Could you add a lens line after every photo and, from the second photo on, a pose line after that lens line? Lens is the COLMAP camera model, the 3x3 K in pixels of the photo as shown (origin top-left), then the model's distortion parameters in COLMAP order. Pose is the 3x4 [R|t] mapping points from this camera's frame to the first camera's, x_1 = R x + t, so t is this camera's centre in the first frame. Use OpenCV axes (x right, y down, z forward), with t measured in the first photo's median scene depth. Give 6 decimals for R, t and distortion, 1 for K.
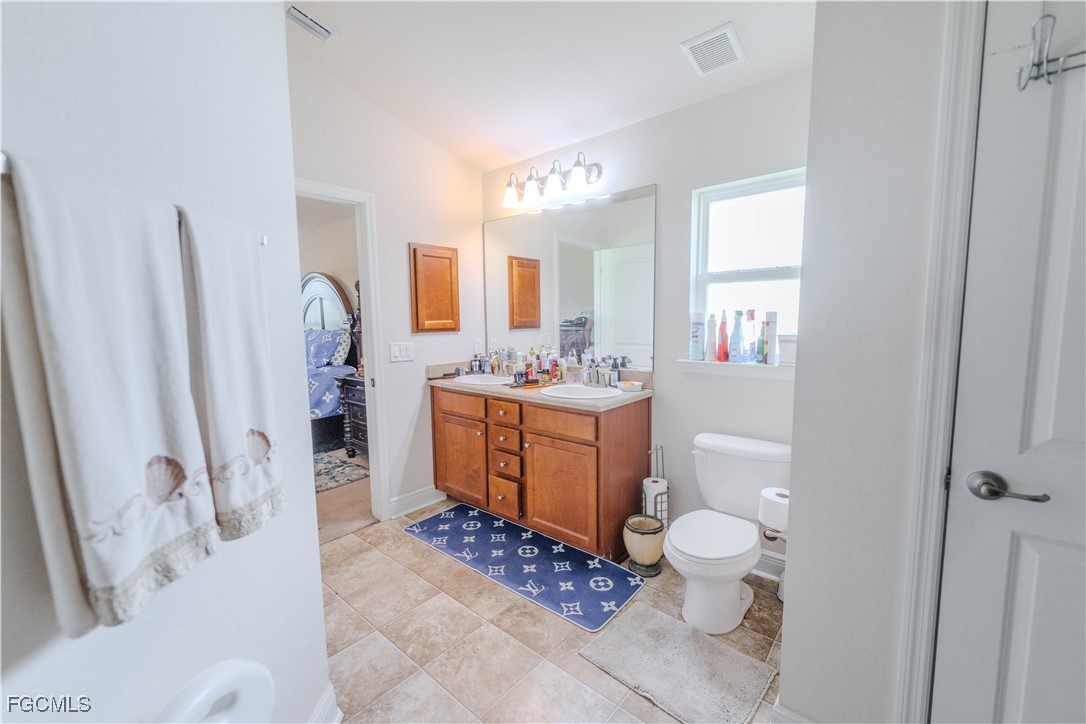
lens RADIAL K [[432.1, 0, 543.0], [0, 432.1, 362.0], [0, 0, 1]] dist [-0.000207, 0.000004]
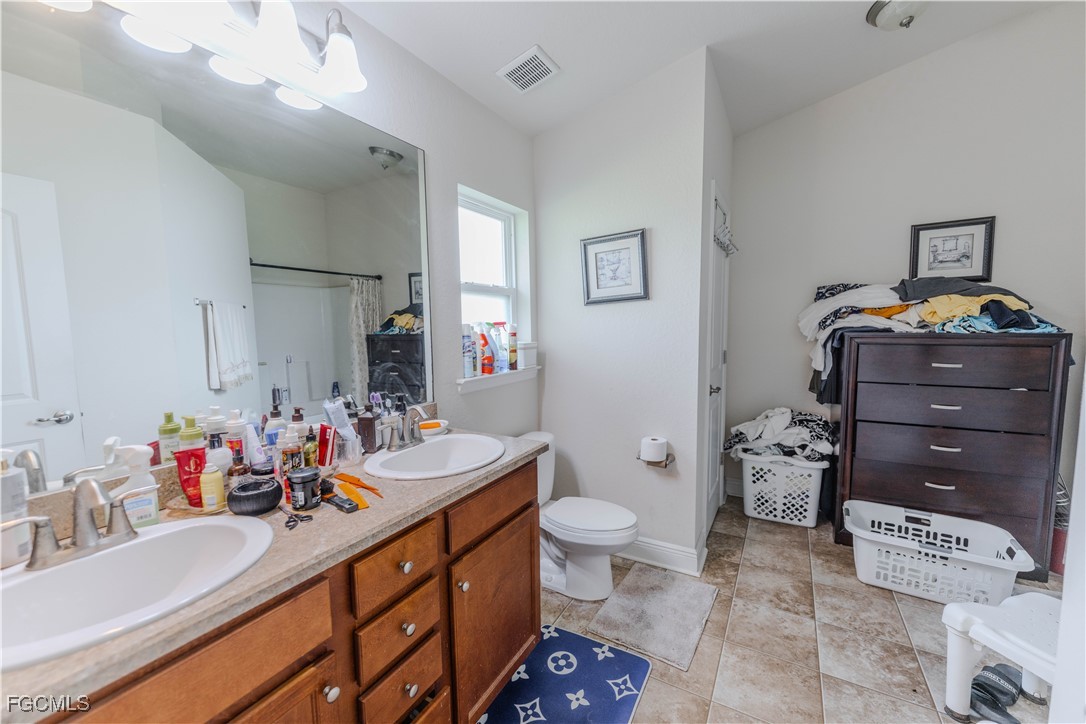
lens RADIAL K [[442.8, 0, 545.3], [0, 442.8, 325.1], [0, 0, 1]] dist [0.022900, 0.000024]
pose [[-0.209894, 0.018093, 0.977557, -0.738791], [0.106000, 0.994357, 0.004356, -0.120199], [-0.971961, 0.104535, -0.210627, 1.246078]]
